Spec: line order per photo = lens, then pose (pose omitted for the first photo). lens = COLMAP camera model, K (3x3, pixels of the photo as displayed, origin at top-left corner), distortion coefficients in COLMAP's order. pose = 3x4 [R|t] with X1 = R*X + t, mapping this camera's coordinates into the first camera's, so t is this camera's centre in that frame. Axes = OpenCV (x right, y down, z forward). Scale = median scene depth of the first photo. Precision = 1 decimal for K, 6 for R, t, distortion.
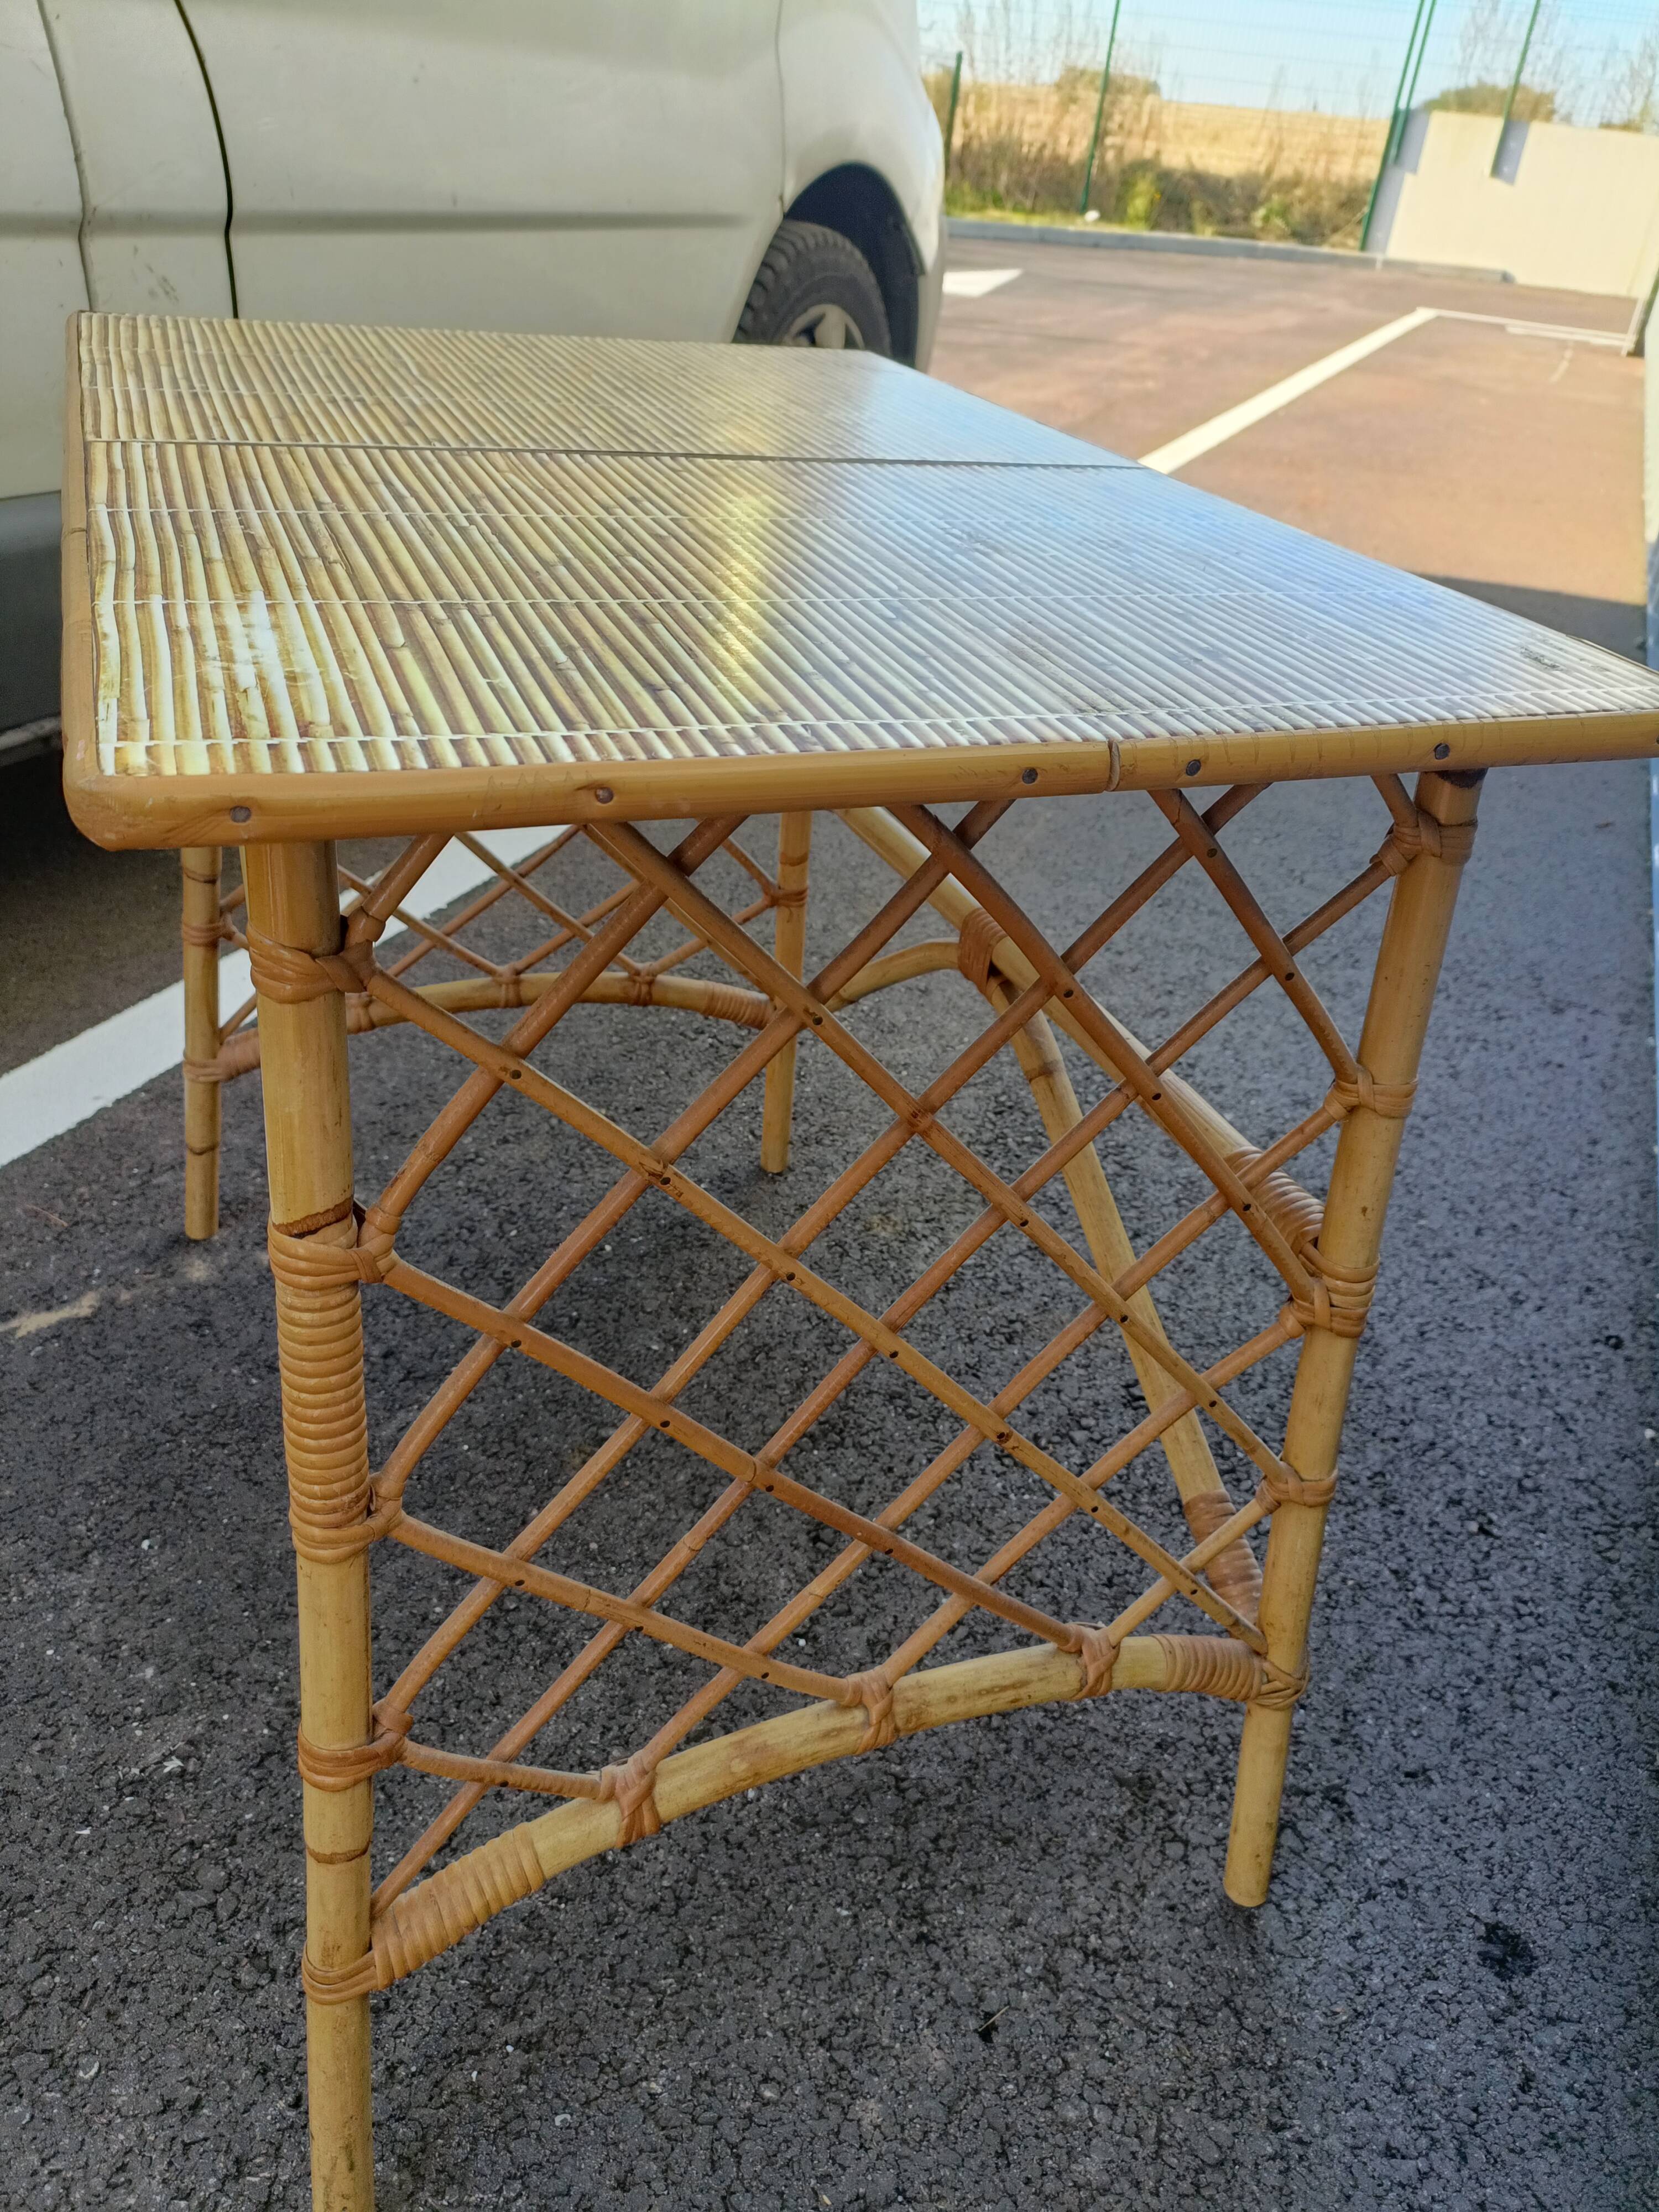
lens RADIAL K [[1630.4, 0, 821.2], [0, 1630.4, 1112.9], [0, 0, 1]] dist [0.061731, -0.060681]
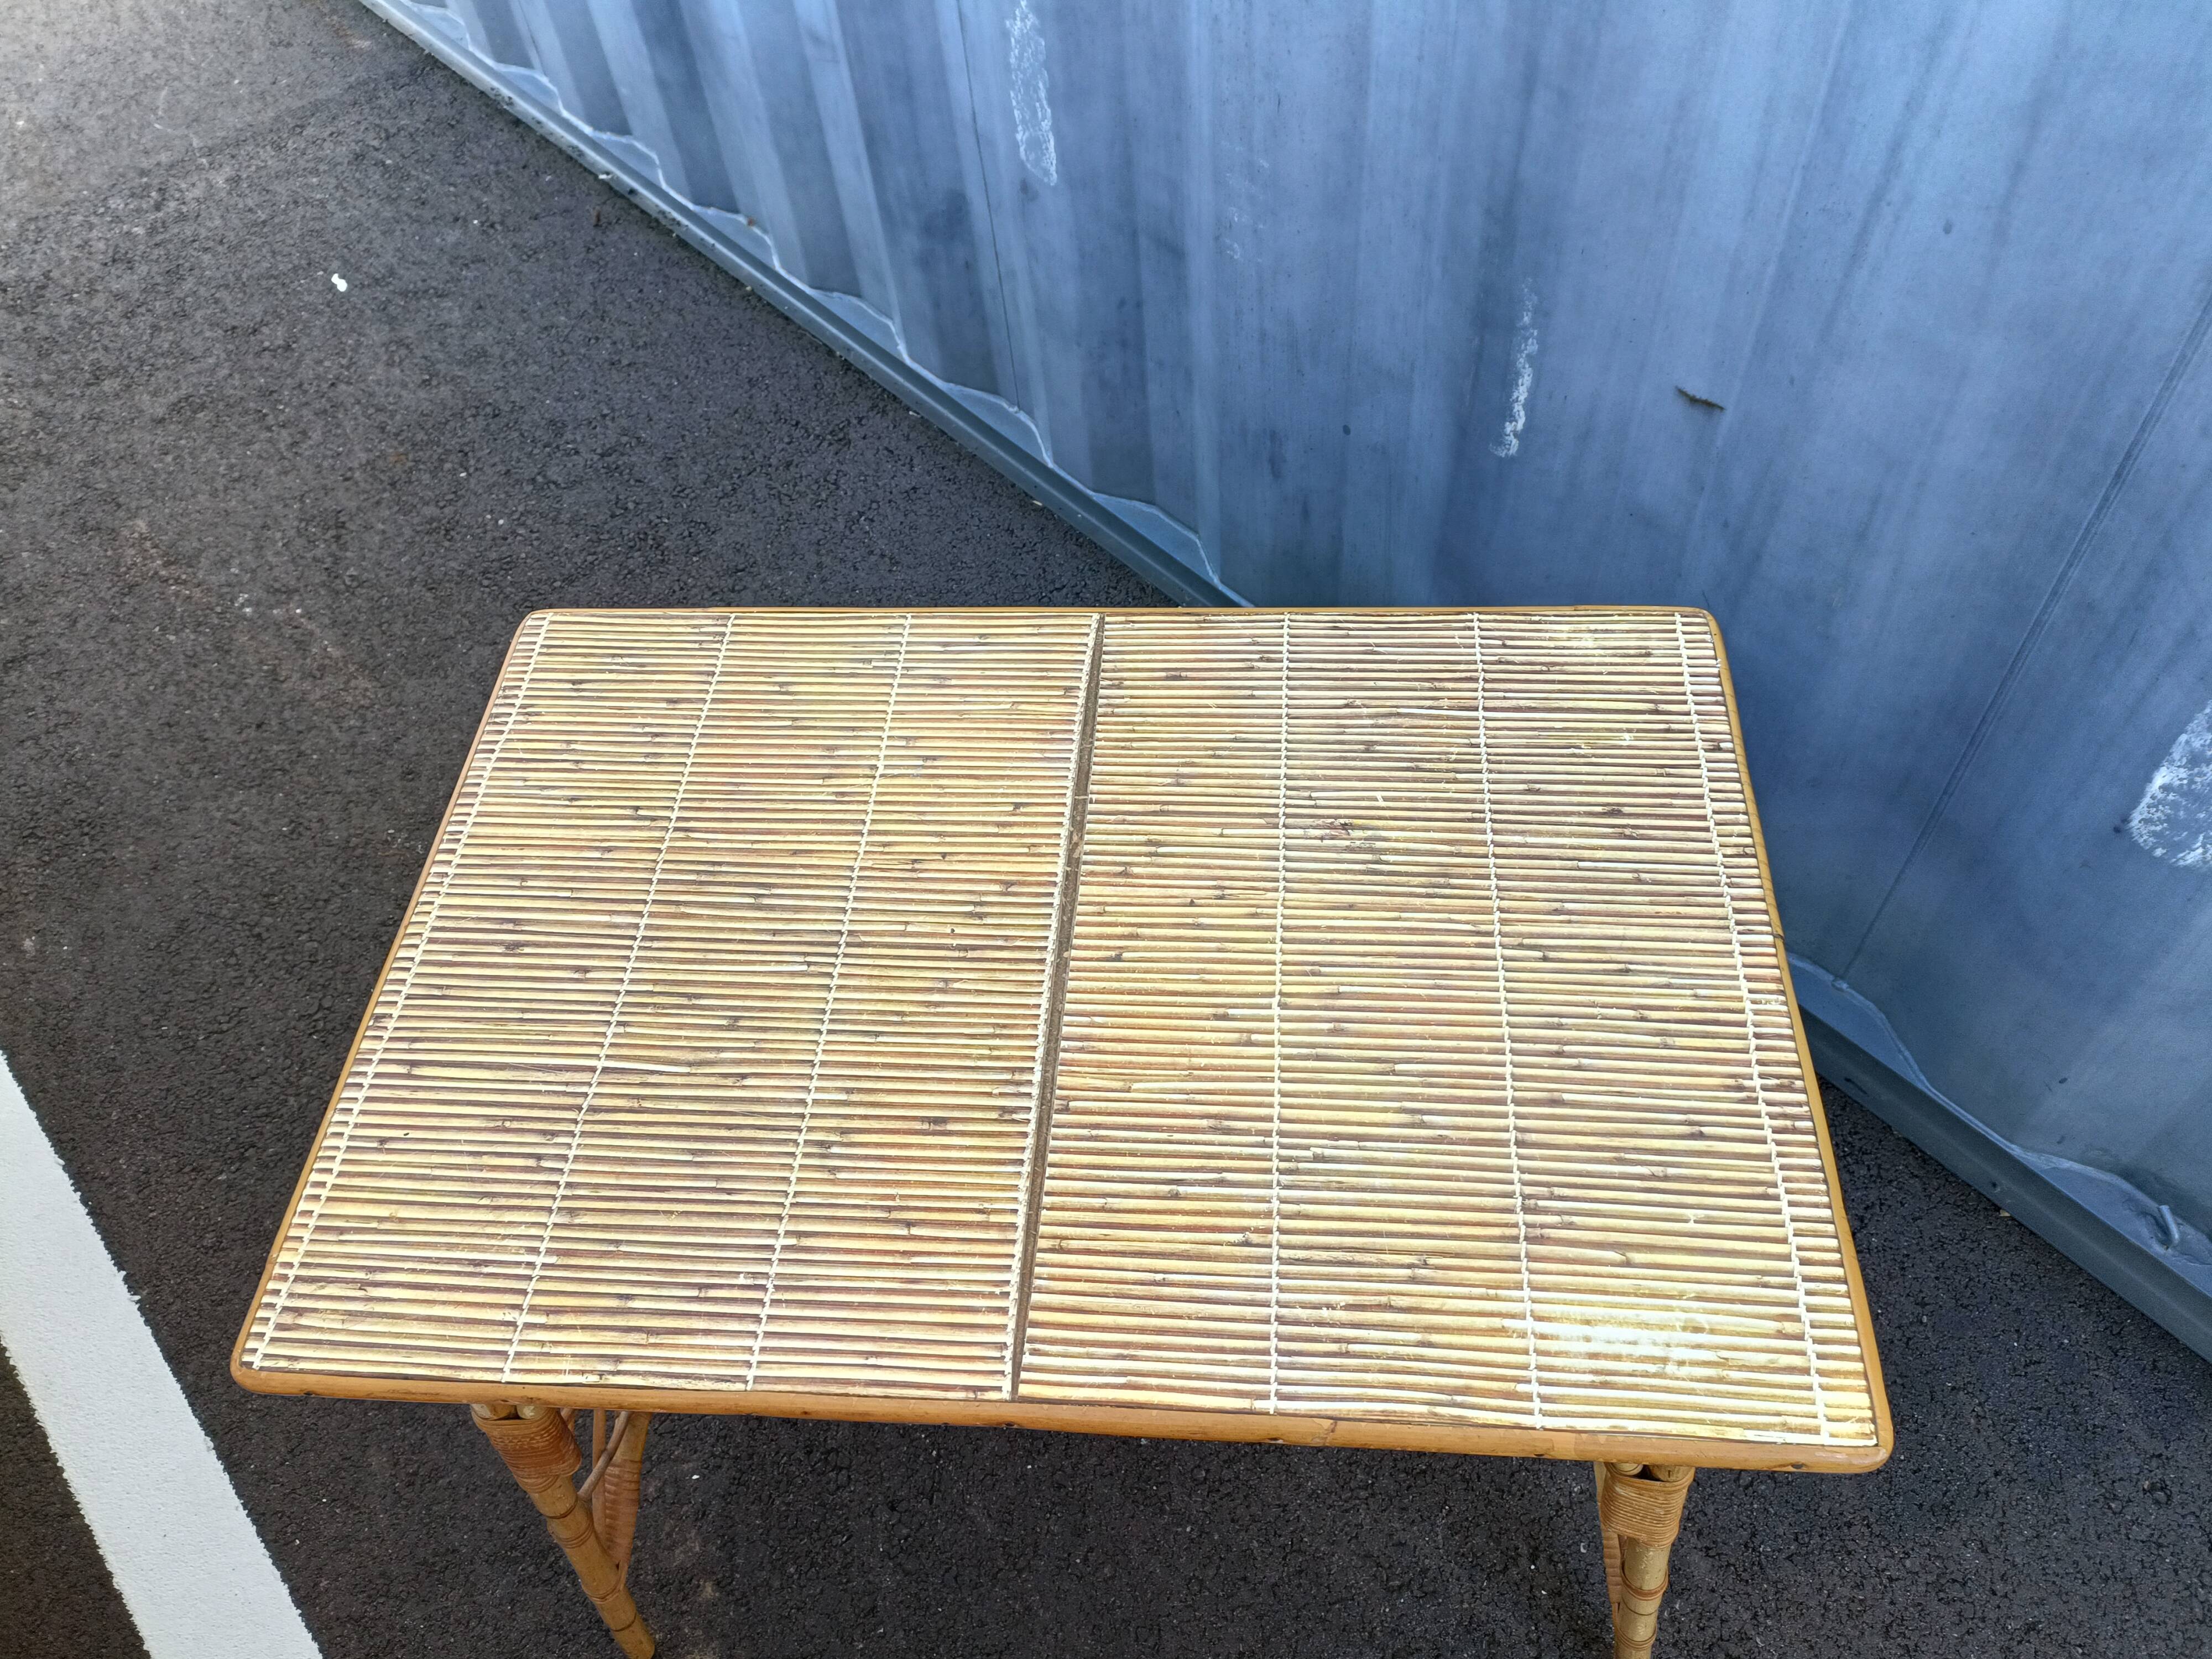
lens RADIAL K [[1630.4, 0, 1106.1], [0, 1630.4, 839.8], [0, 0, 1]] dist [0.061731, -0.060681]
pose [[0.412232, -0.796465, 0.442390, -0.464120], [0.564928, 0.604407, 0.561738, -0.937726], [-0.714788, 0.018352, 0.699100, 0.124749]]
